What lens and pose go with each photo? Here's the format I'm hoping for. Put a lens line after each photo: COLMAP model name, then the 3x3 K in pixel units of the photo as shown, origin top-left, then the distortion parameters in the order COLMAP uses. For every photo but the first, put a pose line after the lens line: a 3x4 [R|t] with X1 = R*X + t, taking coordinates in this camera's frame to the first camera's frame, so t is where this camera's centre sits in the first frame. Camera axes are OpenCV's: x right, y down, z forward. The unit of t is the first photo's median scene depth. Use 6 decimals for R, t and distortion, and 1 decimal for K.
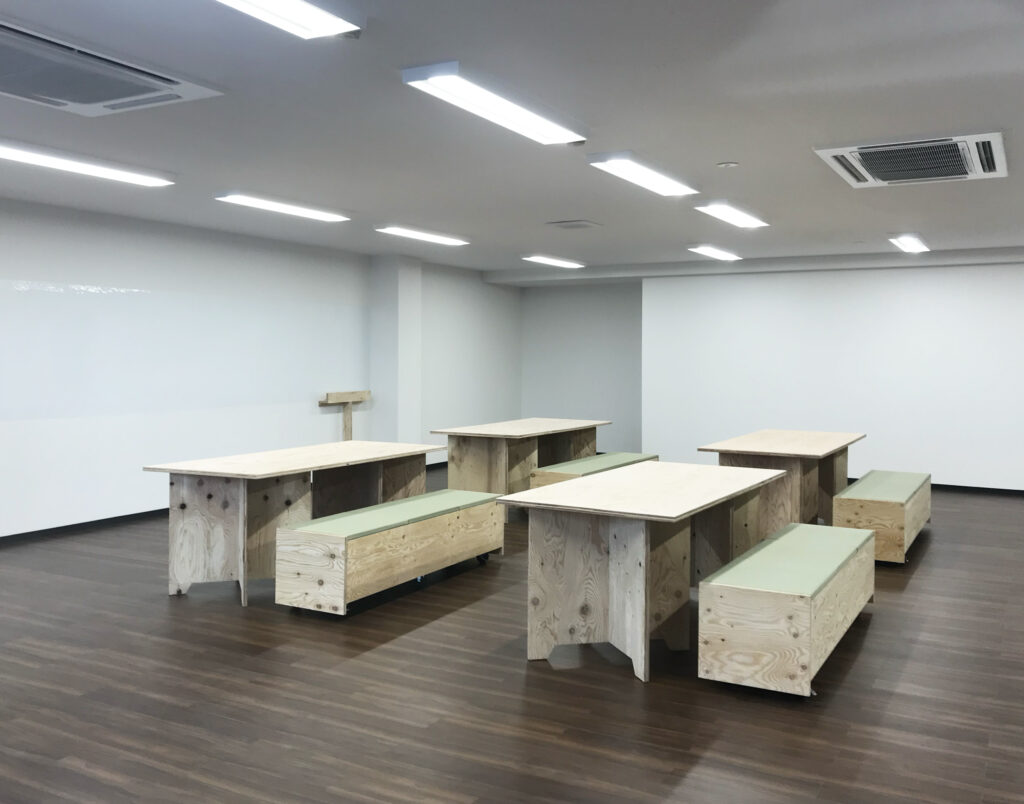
lens RADIAL K [[977.8, 0, 446.6], [0, 977.8, 348.4], [0, 0, 1]] dist [0.080560, -0.261407]
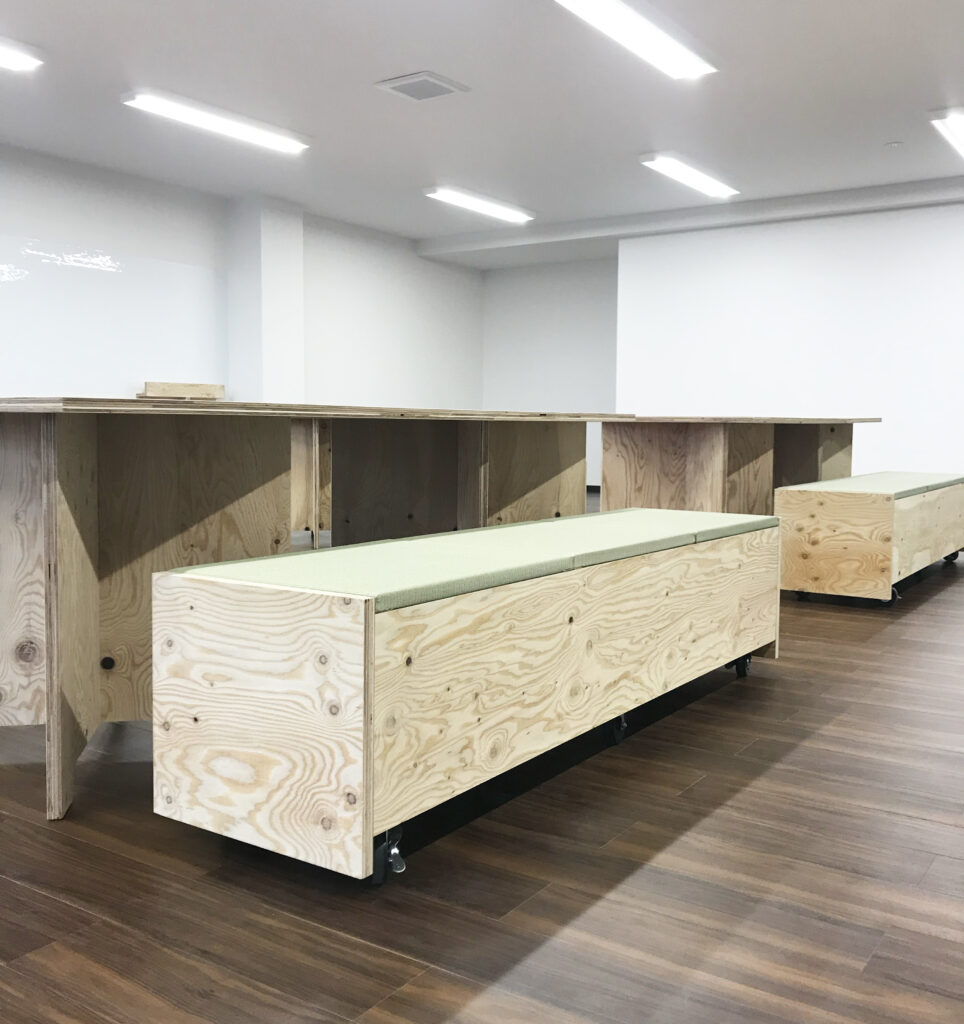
lens RADIAL K [[1036.9, 0, 481.0], [0, 1036.9, 480.6], [0, 0, 1]] dist [0.139109, -0.355626]
pose [[0.998509, 0.003536, -0.054467, 0.319492], [-0.000249, 0.998184, 0.060239, 0.137719], [0.054581, -0.060135, 0.996697, 0.465629]]
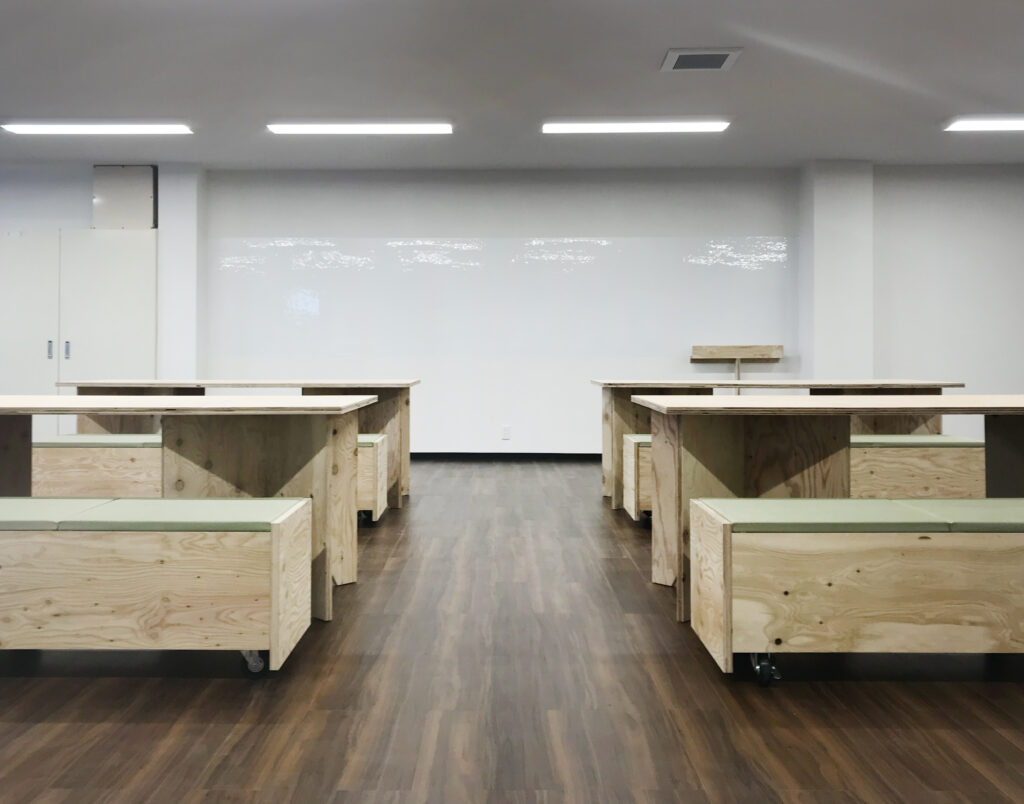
lens RADIAL K [[969.6, 0, 509.7], [0, 969.6, 336.6], [0, 0, 1]] dist [0.012703, 0.007278]
pose [[0.510831, -0.024354, -0.859336, 0.948595], [0.008218, 0.999691, -0.023447, 0.106806], [0.859642, 0.004915, 0.510873, 0.877331]]
